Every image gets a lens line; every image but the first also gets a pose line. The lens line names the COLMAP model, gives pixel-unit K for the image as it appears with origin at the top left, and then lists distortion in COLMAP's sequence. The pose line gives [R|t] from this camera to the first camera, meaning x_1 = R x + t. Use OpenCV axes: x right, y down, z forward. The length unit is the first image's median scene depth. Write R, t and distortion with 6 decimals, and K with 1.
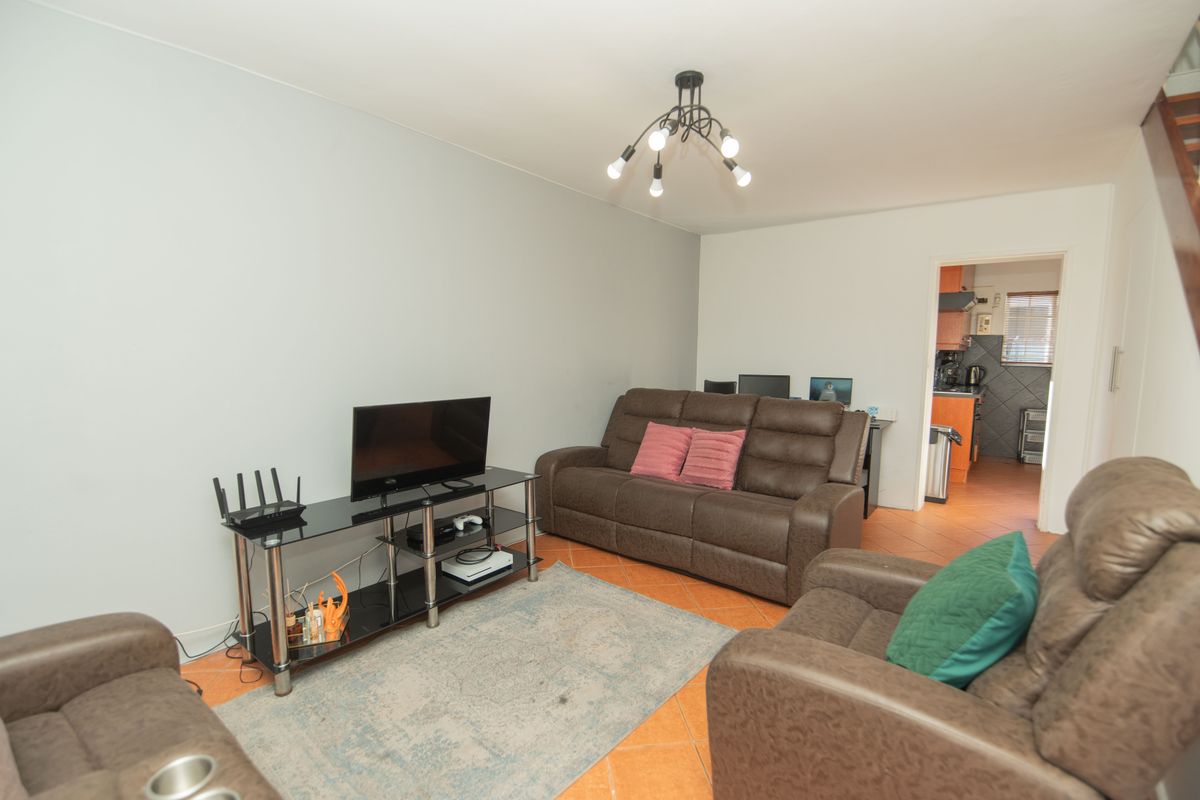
lens RADIAL K [[533.8, 0, 599.0], [0, 533.8, 403.7], [0, 0, 1]] dist [-0.010960, -0.008834]
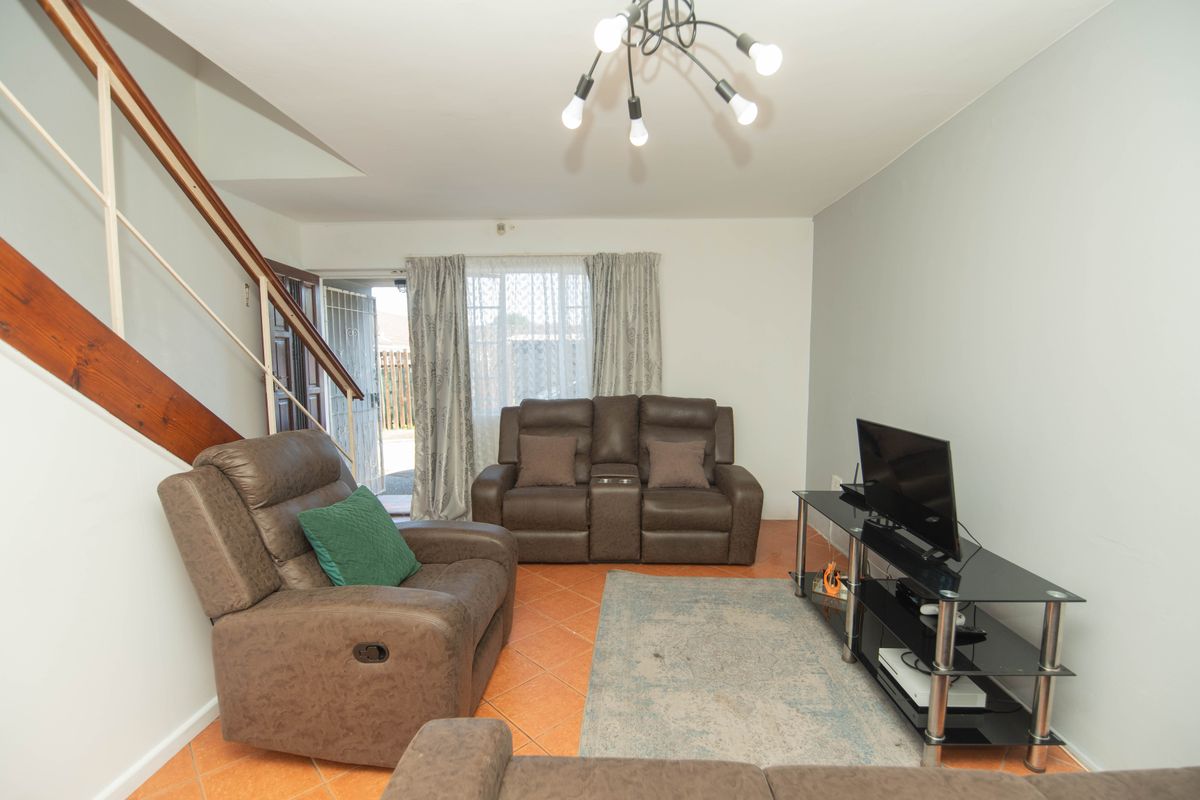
lens RADIAL K [[533.8, 0, 599.0], [0, 533.8, 403.7], [0, 0, 1]] dist [-0.010960, -0.008834]
pose [[-0.811570, 0.043492, -0.582634, 0.632822], [-0.056570, 0.986691, 0.152452, -0.163377], [0.581510, 0.156685, -0.798308, 1.575965]]
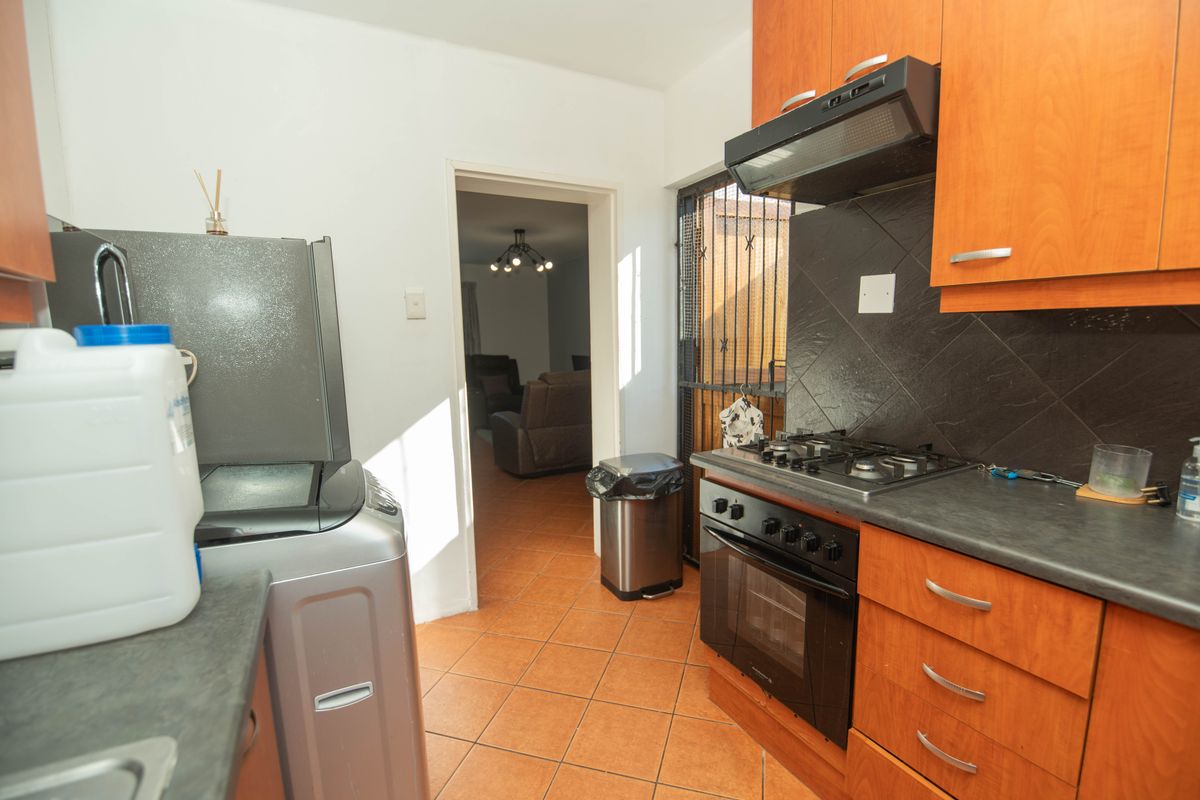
lens RADIAL K [[533.8, 0, 599.0], [0, 533.8, 403.7], [0, 0, 1]] dist [-0.010960, -0.008834]
pose [[-0.420684, 0.126697, -0.898316, 2.382255], [-0.064985, 0.983448, 0.169137, -0.262413], [0.904877, 0.129531, -0.405488, 2.480760]]
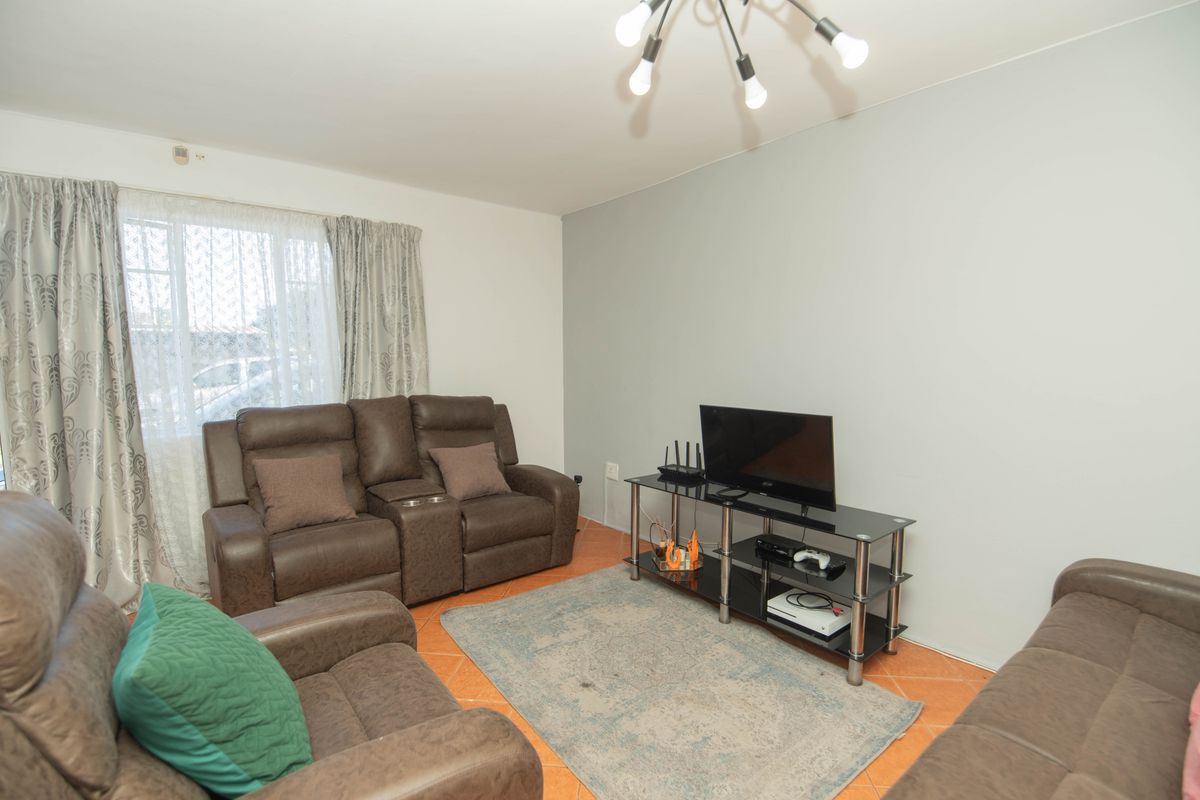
lens RADIAL K [[533.8, 0, 599.0], [0, 533.8, 403.7], [0, 0, 1]] dist [-0.010960, -0.008834]
pose [[-0.231497, 0.075661, -0.969889, 0.807035], [-0.091148, 0.990899, 0.099056, -0.097908], [0.968556, 0.111334, -0.222493, 1.049856]]
